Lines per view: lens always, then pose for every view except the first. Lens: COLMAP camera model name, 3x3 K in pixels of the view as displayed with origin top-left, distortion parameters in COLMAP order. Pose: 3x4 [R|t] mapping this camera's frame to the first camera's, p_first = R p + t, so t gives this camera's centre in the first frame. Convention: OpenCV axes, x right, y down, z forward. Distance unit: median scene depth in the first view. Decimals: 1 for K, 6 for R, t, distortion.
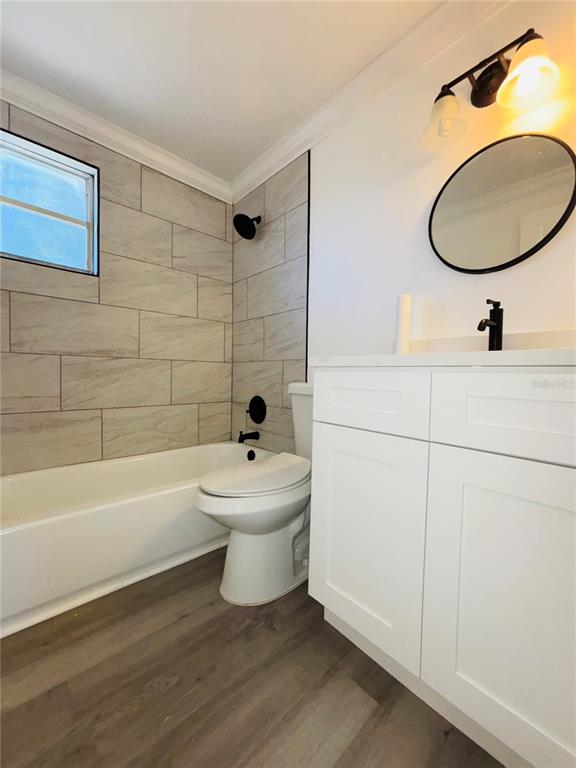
lens RADIAL K [[307.5, 0, 288.0], [0, 307.5, 384.0], [0, 0, 1]] dist [0.000369, 0.000527]
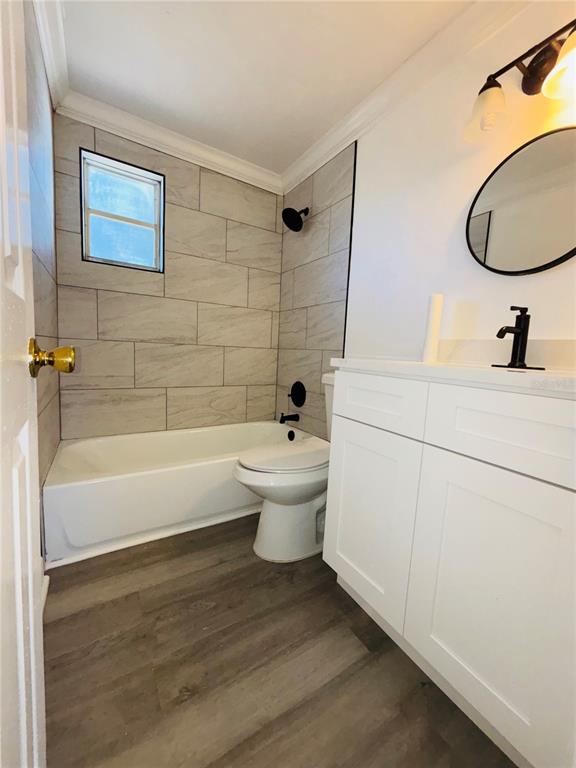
lens RADIAL K [[307.5, 0, 288.0], [0, 307.5, 384.0], [0, 0, 1]] dist [0.000369, 0.000527]
pose [[0.983292, 0.046726, -0.175935, 0.063100], [-0.033856, 0.996574, 0.075456, -0.039137], [0.178858, -0.068239, 0.981506, -0.075798]]
